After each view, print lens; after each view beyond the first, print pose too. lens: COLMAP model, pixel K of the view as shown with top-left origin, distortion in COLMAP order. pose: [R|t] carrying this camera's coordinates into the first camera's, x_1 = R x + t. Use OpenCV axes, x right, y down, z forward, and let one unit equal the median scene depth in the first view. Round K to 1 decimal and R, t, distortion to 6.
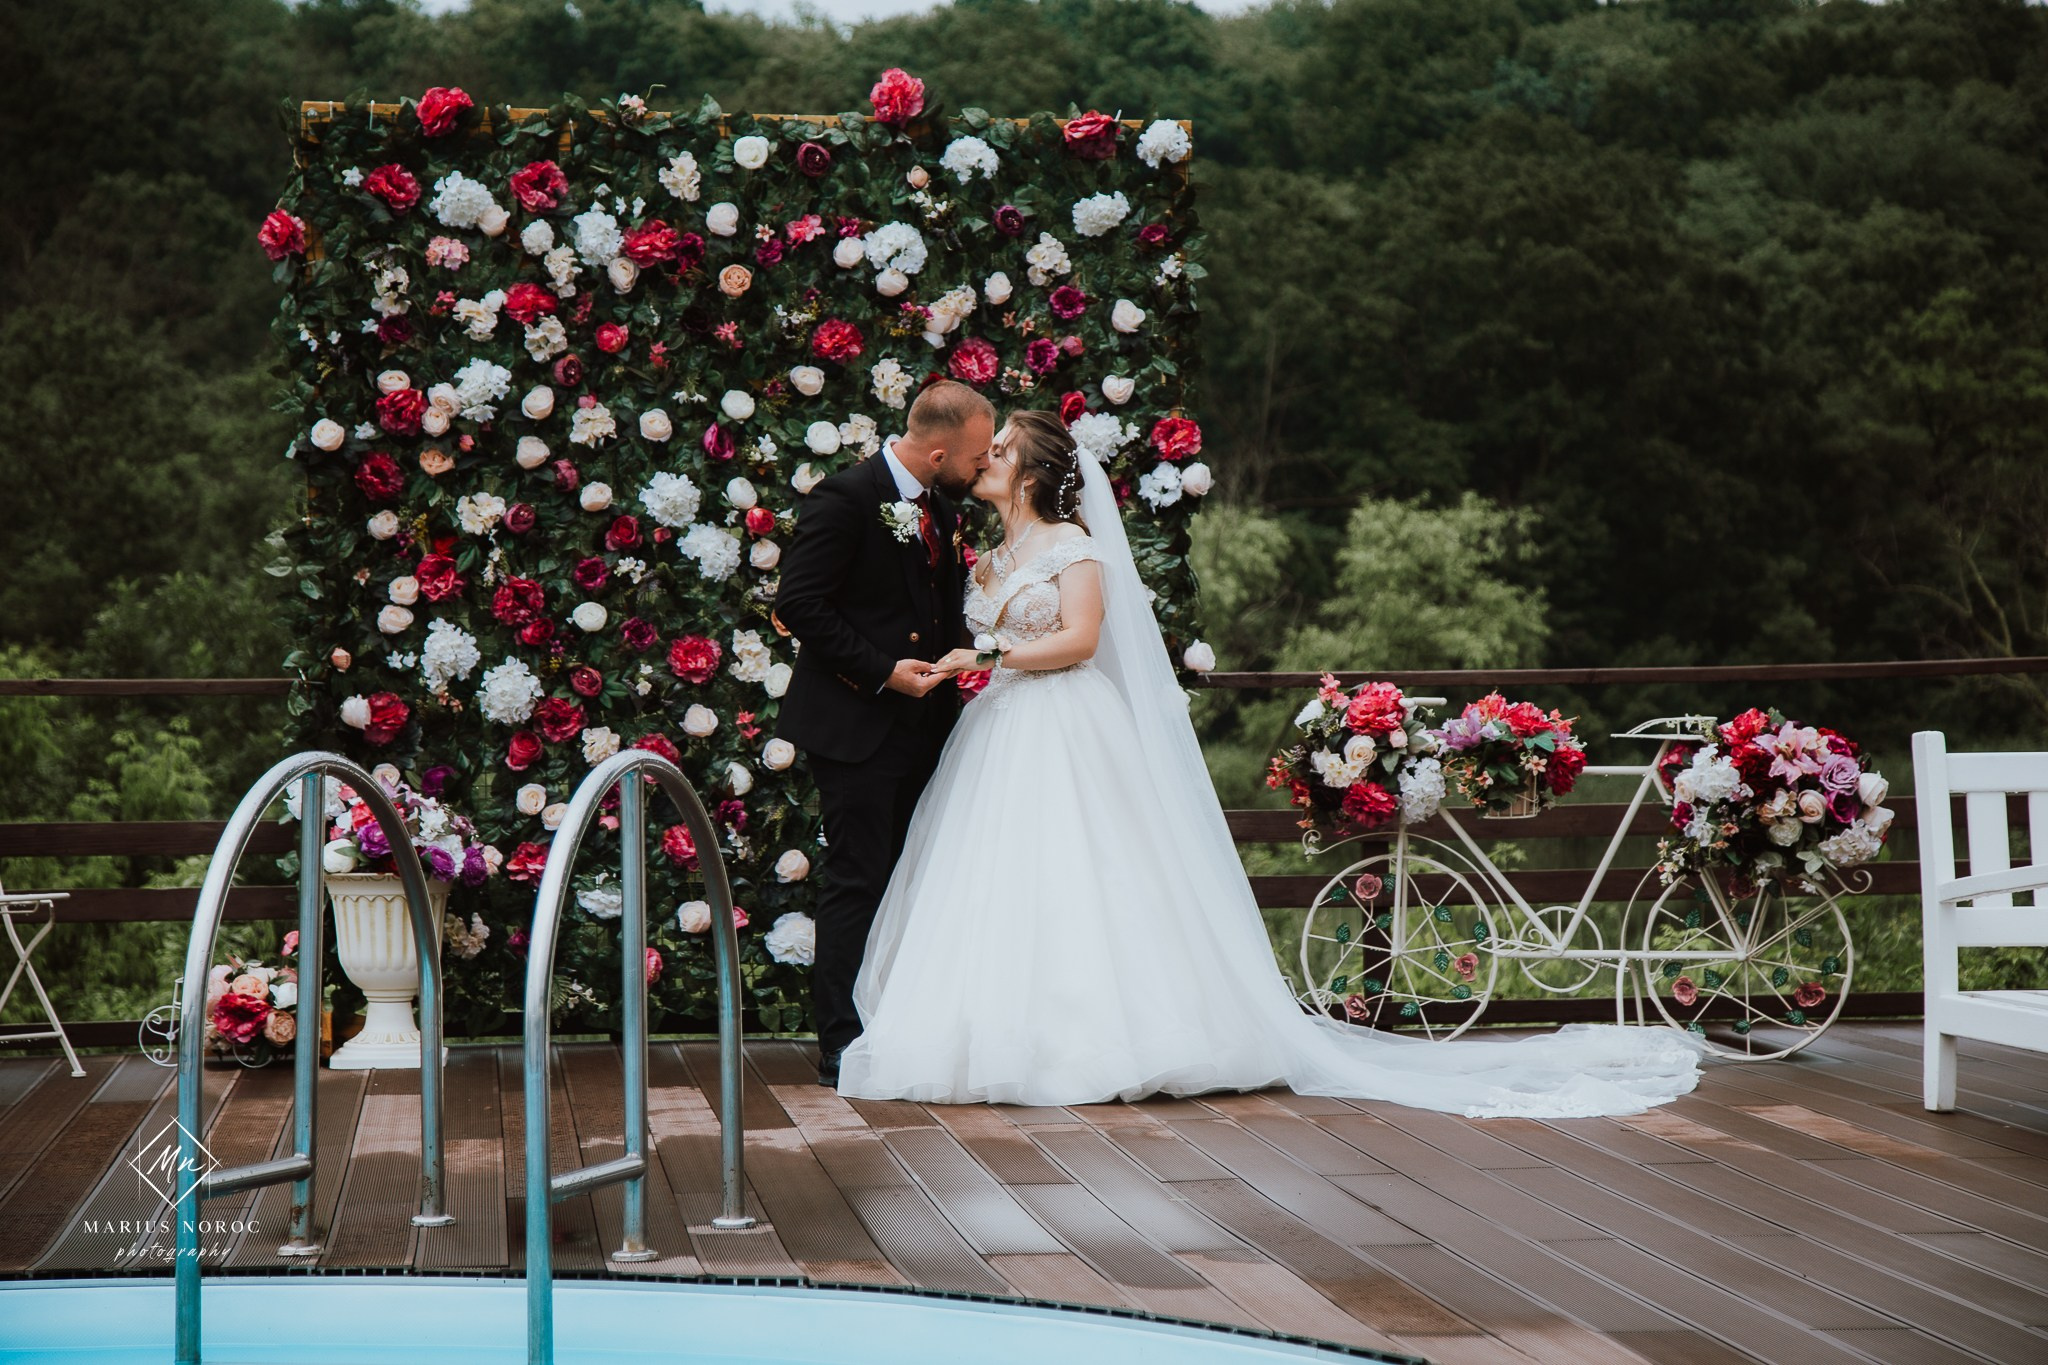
lens RADIAL K [[4922.5, 0, 1022.8], [0, 4922.5, 711.1], [0, 0, 1]] dist [0.594198, 0.000000]
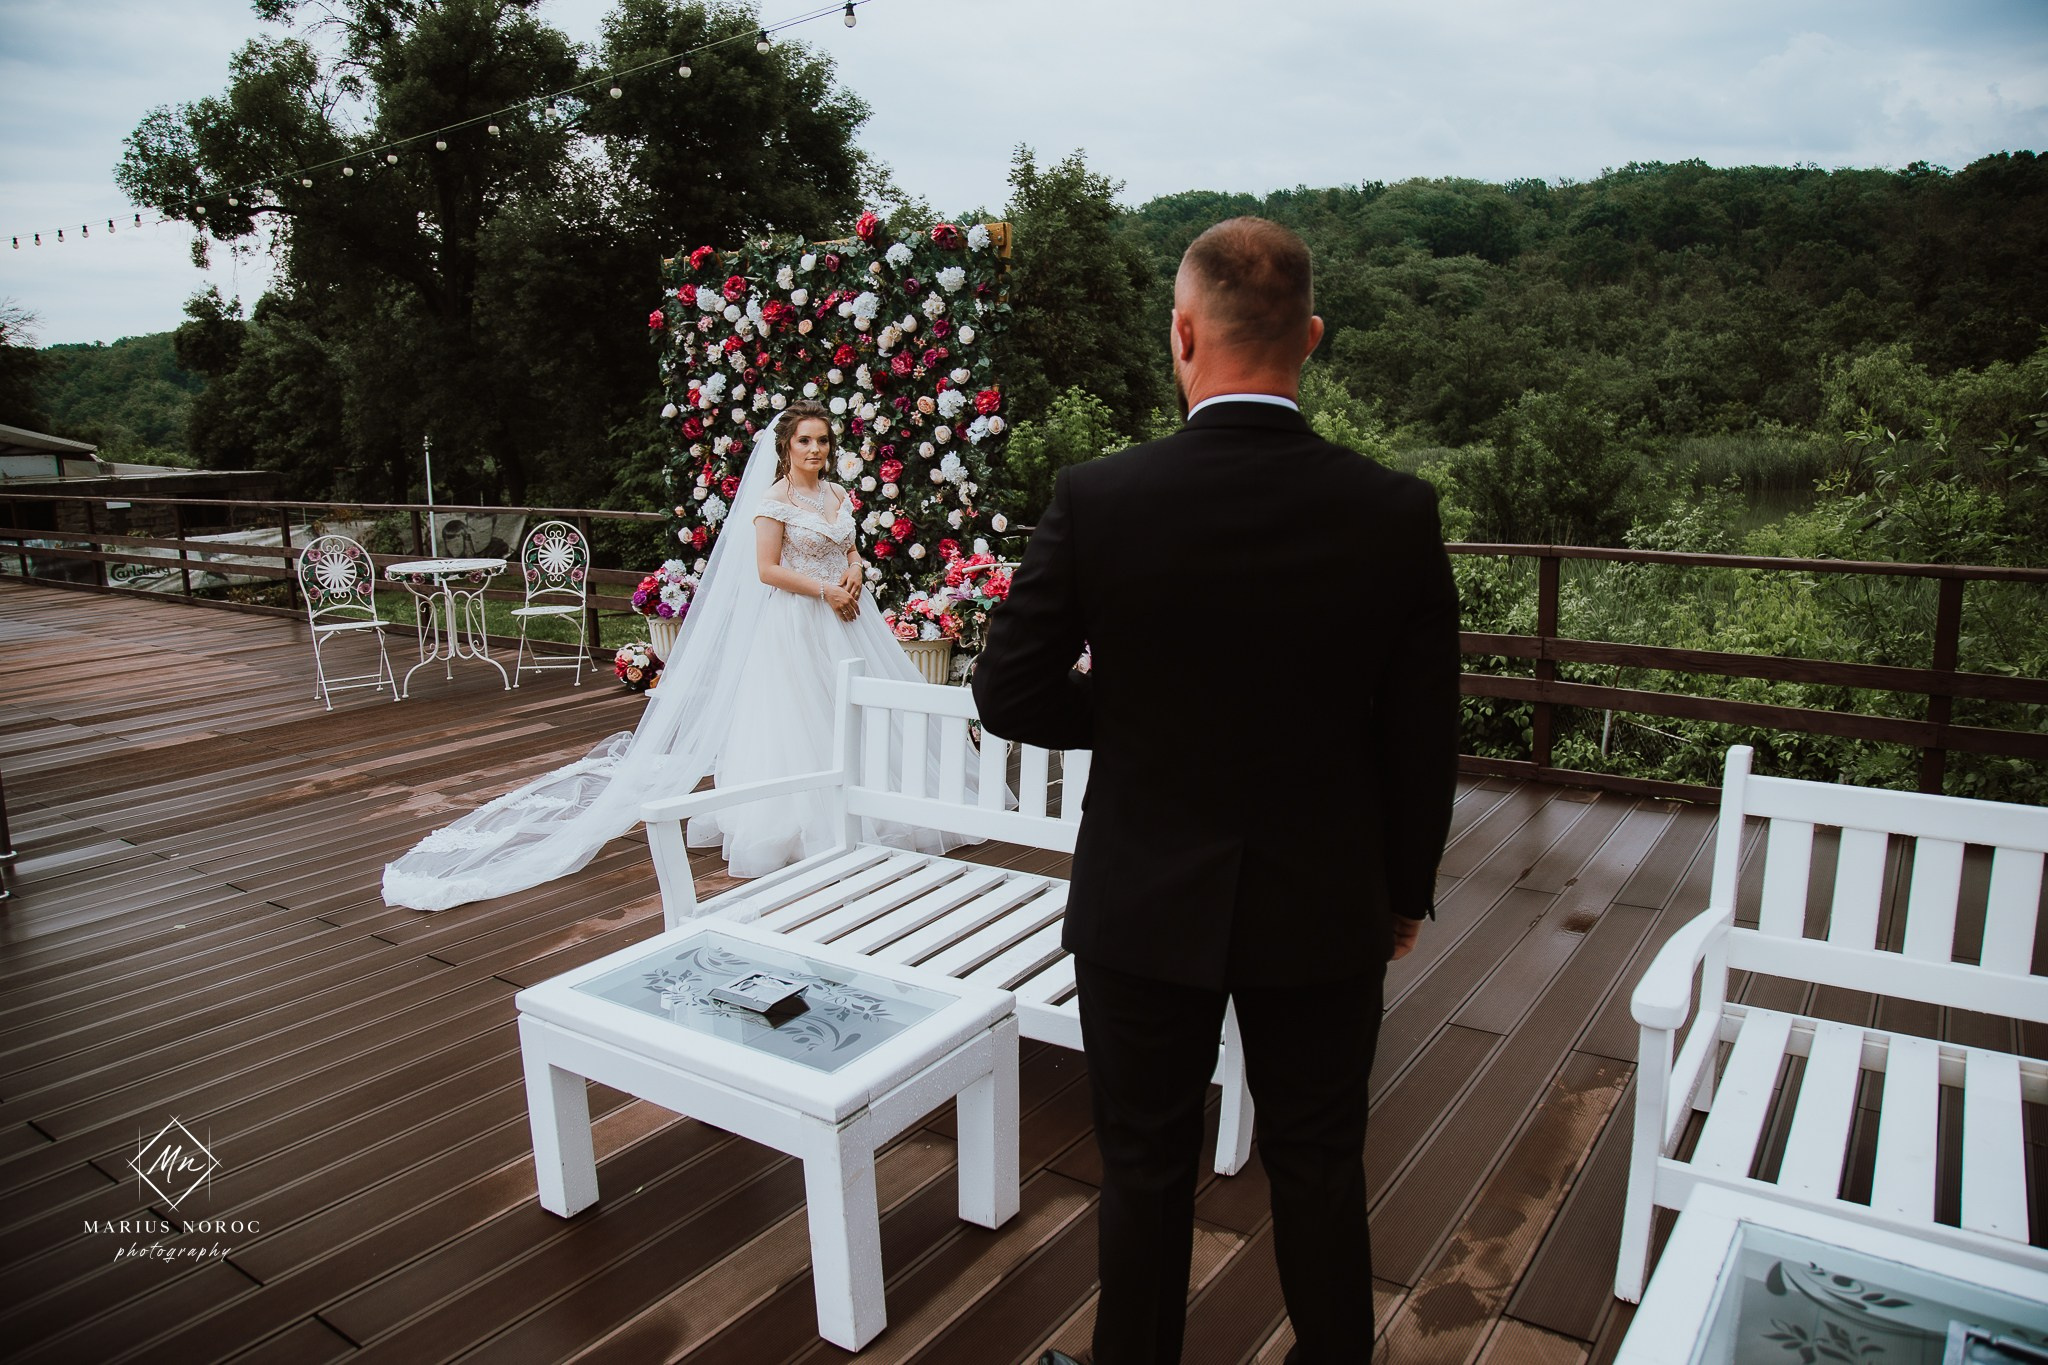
lens RADIAL K [[1414.6, 0, 1022.2], [0, 1414.6, 688.3], [0, 0, 1]] dist [-0.109976, 0.051805]
pose [[0.742039, 0.124170, -0.658756, 0.394589], [0.007282, 0.981144, 0.193140, -0.052119], [0.670317, -0.148114, 0.727143, 0.619348]]
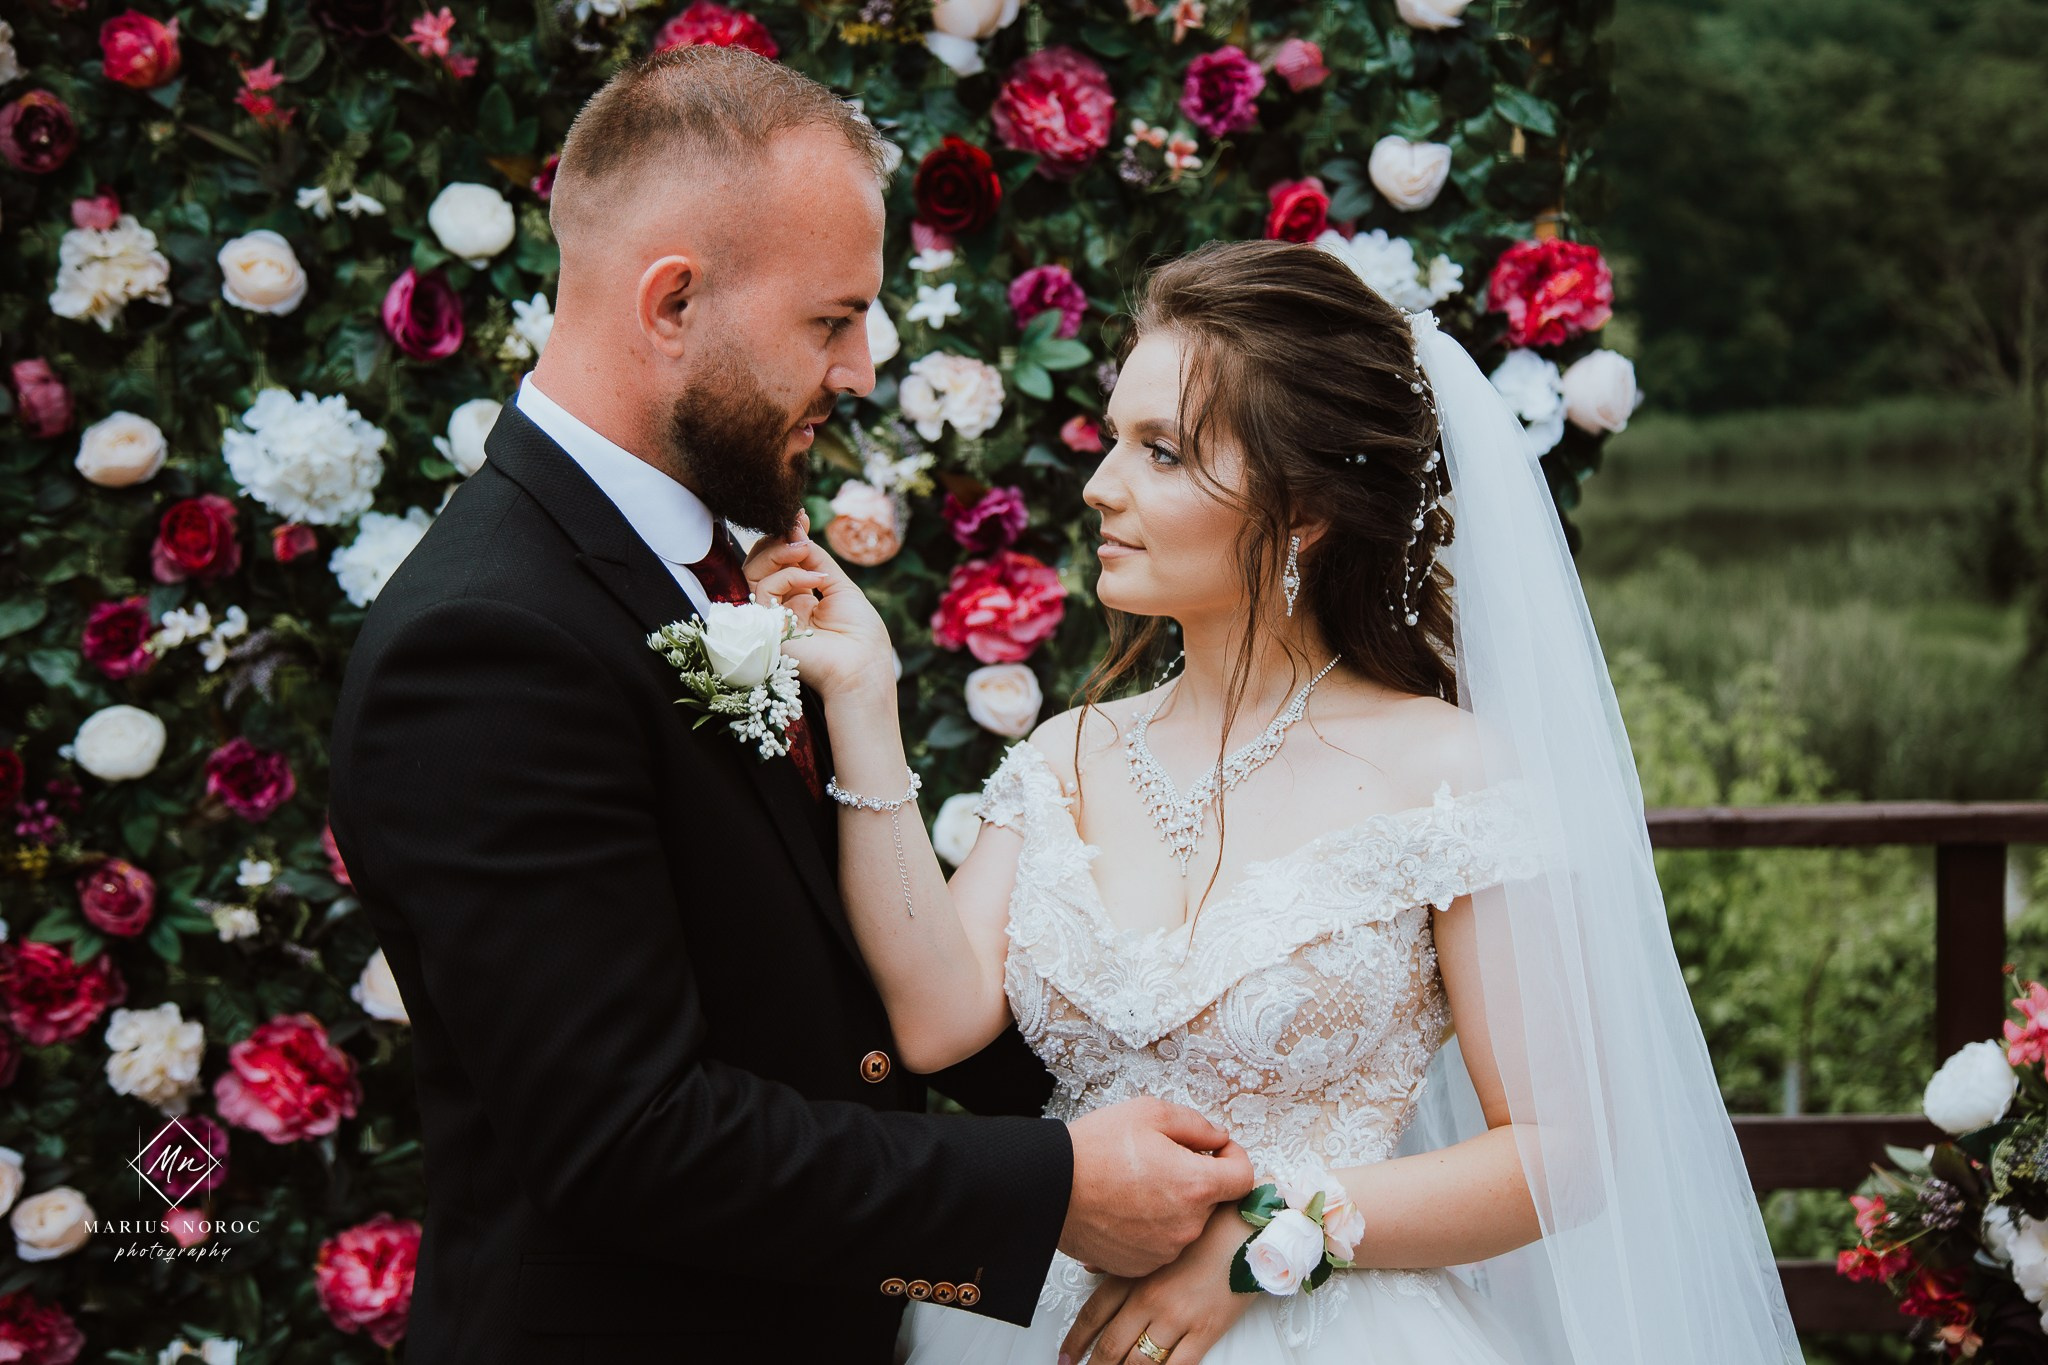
lens RADIAL K [[2708.3, 0, 1004.6], [0, 2708.3, 690.1], [0, 0, 1]] dist [0.136243, 0.000000]
pose [[0.996878, 0.004188, -0.078851, 0.003944], [0.004808, 0.993520, 0.113553, -0.048508], [0.078816, -0.113578, 0.990398, 0.770262]]
